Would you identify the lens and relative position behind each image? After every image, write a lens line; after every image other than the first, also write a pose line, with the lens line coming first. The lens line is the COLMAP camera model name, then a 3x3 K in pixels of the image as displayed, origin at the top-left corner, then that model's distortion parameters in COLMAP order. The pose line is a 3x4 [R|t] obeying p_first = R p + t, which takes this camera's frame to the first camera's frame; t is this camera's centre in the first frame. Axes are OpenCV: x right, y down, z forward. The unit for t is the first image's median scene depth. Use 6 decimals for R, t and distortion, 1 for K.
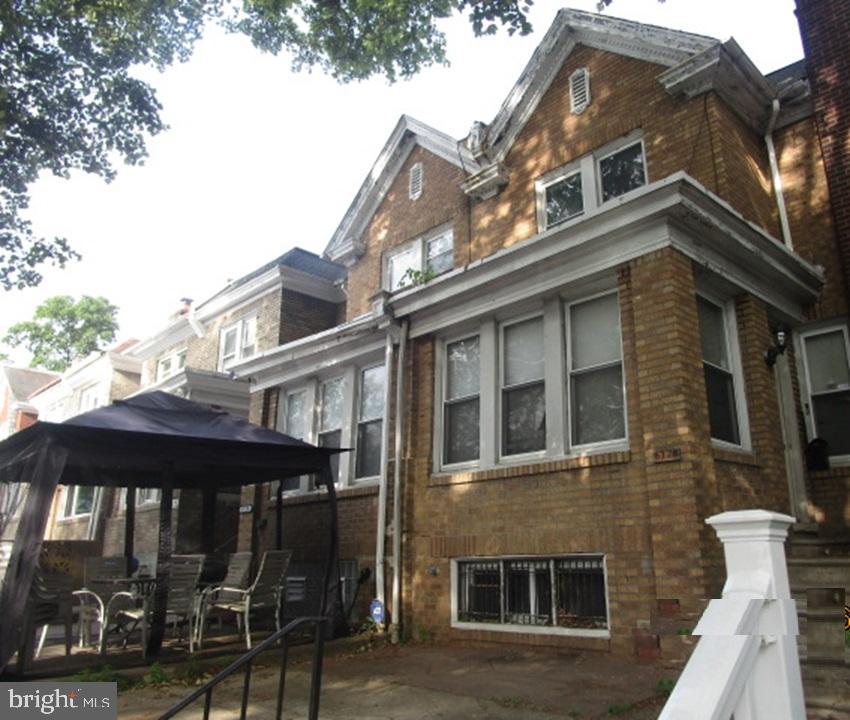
lens RADIAL K [[647.9, 0, 425.9], [0, 647.9, 380.6], [0, 0, 1]] dist [-0.029317, 0.008523]
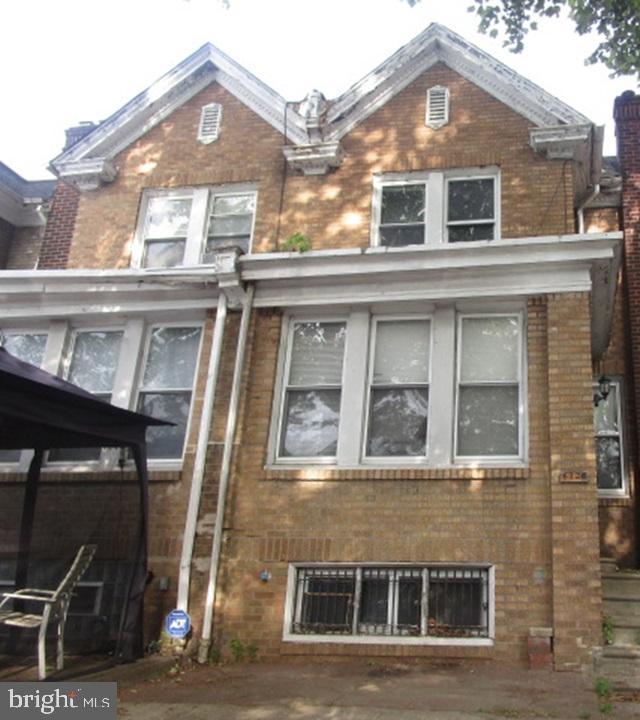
lens RADIAL K [[701.0, 0, 320.0], [0, 701.0, 360.0], [0, 0, 1]] dist [-0.031135, -0.008632]
pose [[0.820449, 0.188126, 0.539881, -0.498915], [-0.179801, 0.981301, -0.068702, 0.059767], [-0.542710, -0.040705, 0.838933, 0.182397]]
